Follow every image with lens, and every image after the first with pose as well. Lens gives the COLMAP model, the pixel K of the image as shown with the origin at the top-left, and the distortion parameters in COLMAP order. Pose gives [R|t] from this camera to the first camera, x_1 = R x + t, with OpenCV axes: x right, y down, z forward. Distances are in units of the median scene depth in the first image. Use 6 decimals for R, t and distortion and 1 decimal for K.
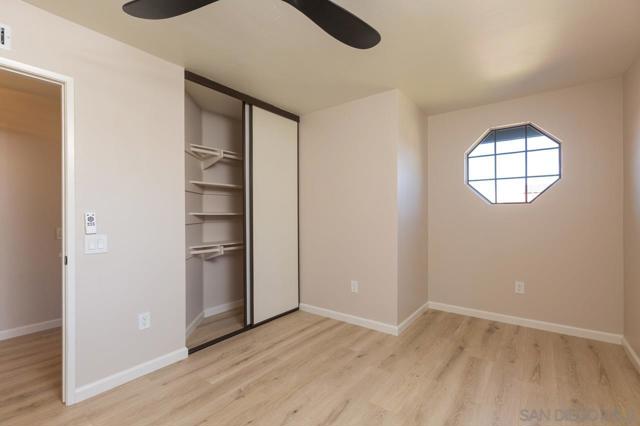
lens RADIAL K [[287.4, 0, 316.0], [0, 287.4, 214.2], [0, 0, 1]] dist [0.003352, 0.000362]
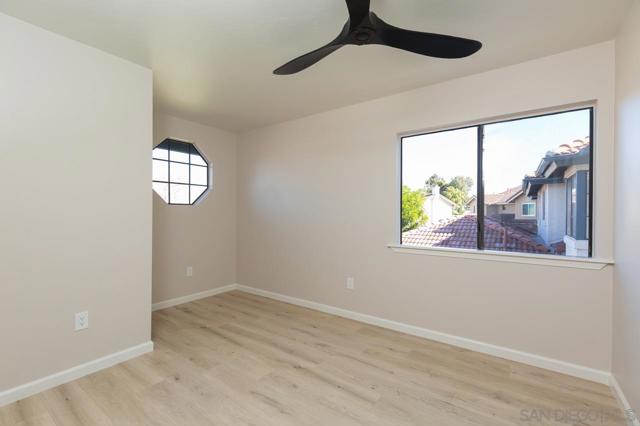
lens RADIAL K [[287.4, 0, 315.6], [0, 287.4, 213.4], [0, 0, 1]] dist [0.003352, 0.000362]
pose [[-0.027238, -0.000609, 0.999629, -0.606034], [-0.003717, 0.999993, 0.000508, -0.002826], [-0.999622, -0.003702, -0.027240, 0.513250]]
